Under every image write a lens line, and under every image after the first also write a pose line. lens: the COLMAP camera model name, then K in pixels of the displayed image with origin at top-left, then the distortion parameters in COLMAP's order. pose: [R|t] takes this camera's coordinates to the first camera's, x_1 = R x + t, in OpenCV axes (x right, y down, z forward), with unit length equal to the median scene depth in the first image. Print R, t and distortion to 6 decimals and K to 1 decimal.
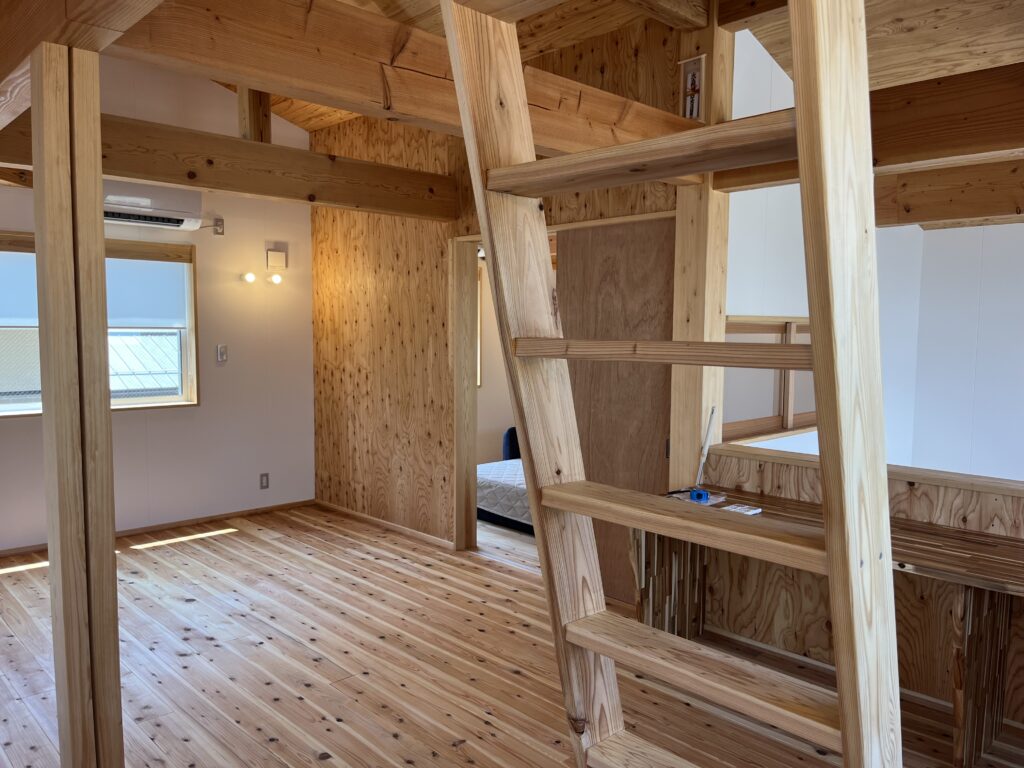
lens RADIAL K [[783.3, 0, 509.3], [0, 783.3, 390.5], [0, 0, 1]] dist [0.058690, -0.089516]
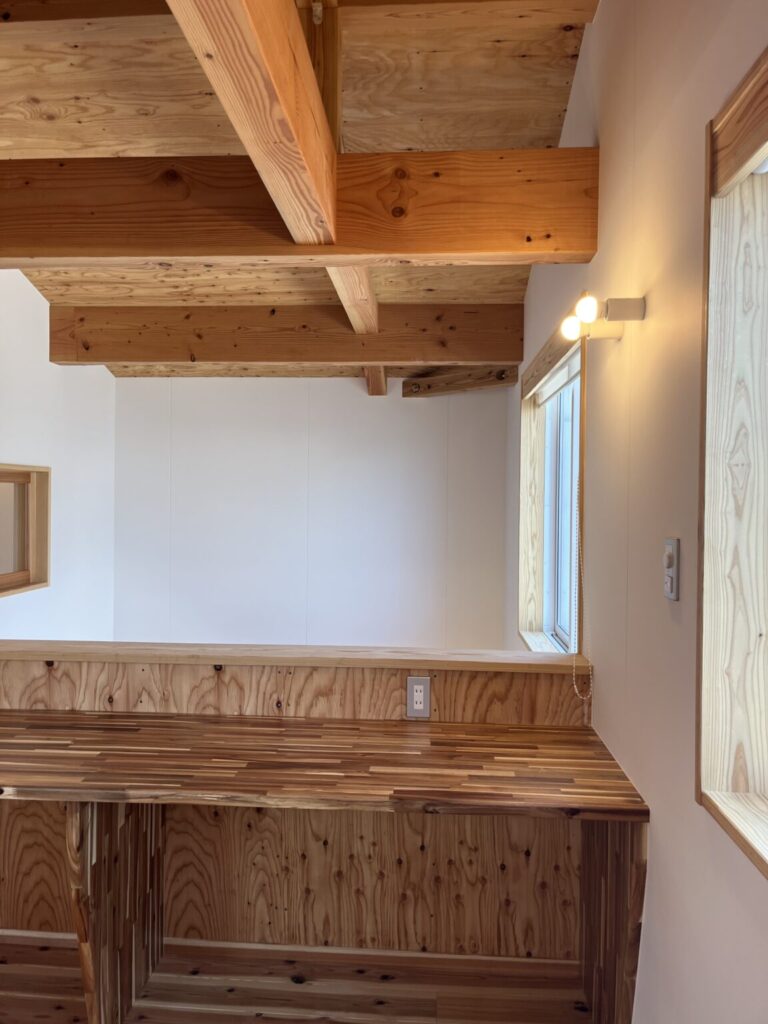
lens RADIAL K [[783.3, 0, 376.1], [0, 783.3, 512.6], [0, 0, 1]] dist [0.058690, -0.089516]
pose [[0.743719, -0.014529, 0.668334, 0.237185], [0.052198, 0.997973, -0.036391, 0.015168], [-0.666451, 0.061951, 0.742970, 0.203184]]
